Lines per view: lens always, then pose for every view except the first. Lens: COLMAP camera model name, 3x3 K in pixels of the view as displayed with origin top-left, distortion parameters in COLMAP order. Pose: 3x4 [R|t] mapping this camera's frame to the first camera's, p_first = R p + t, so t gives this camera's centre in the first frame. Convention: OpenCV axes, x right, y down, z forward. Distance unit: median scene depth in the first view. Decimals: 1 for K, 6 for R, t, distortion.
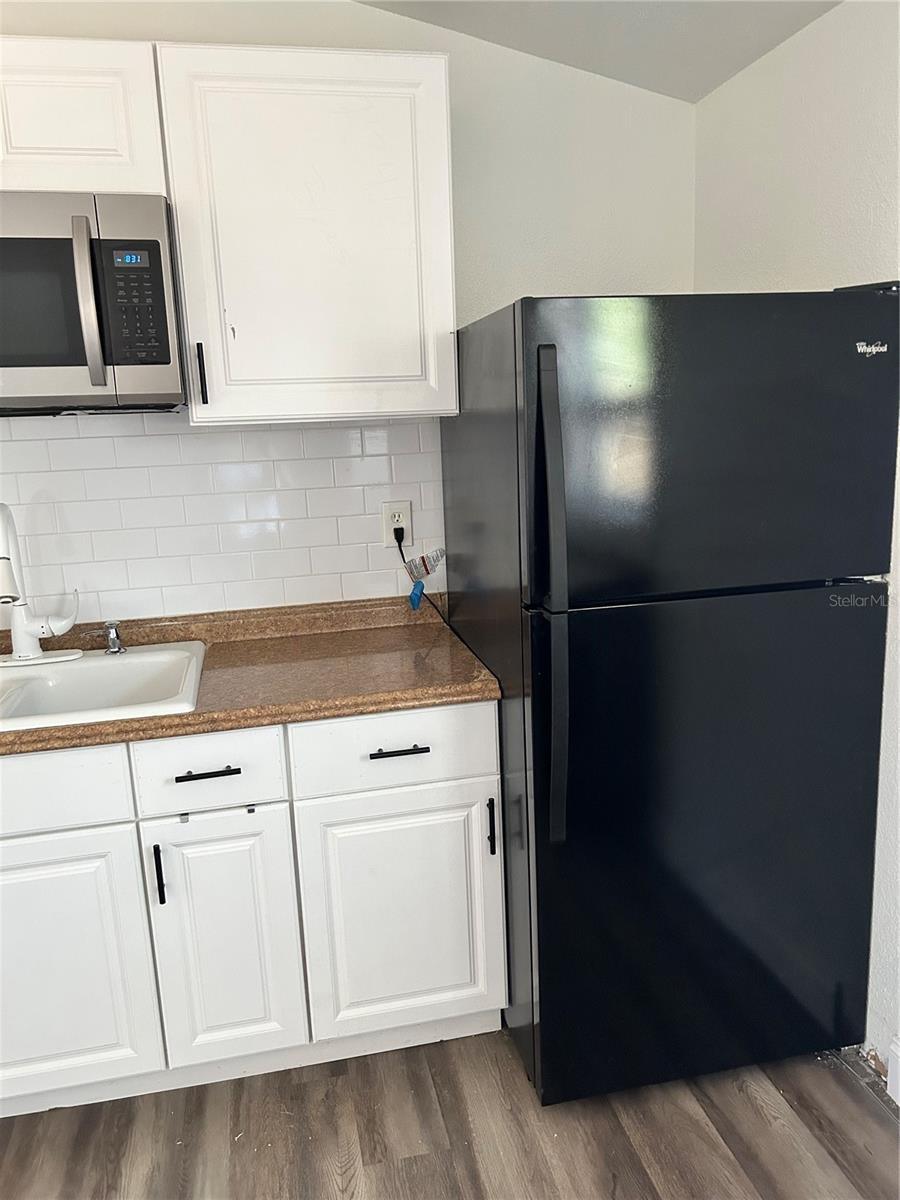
lens RADIAL K [[884.7, 0, 451.2], [0, 884.7, 597.3], [0, 0, 1]] dist [0.006932, -0.001465]
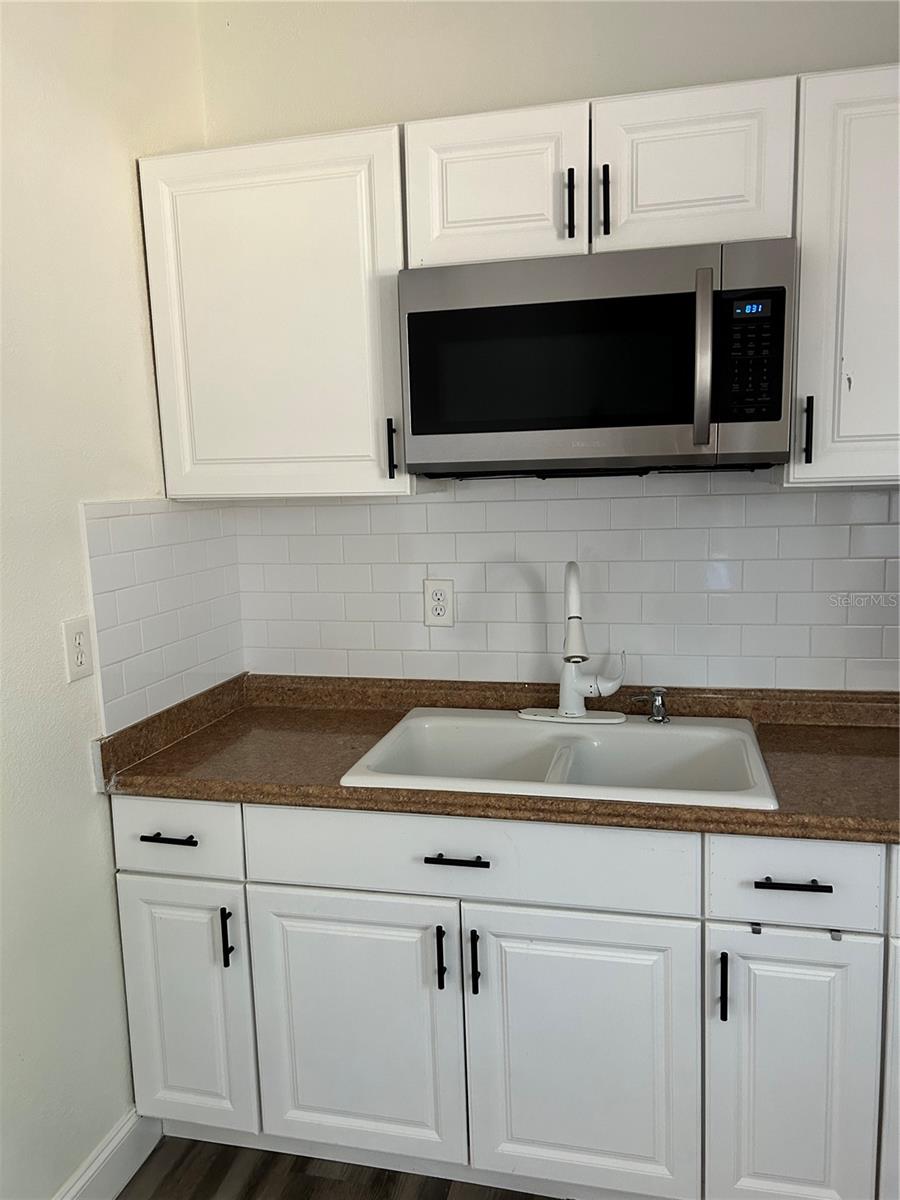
lens RADIAL K [[895.8, 0, 450.0], [0, 895.8, 600.0], [0, 0, 1]] dist [0.004661, 0.000420]
pose [[0.896144, 0.074200, -0.437516, -0.206849], [-0.095982, 0.994993, -0.027851, -0.022407], [0.433259, 0.066952, 0.898779, 0.041398]]
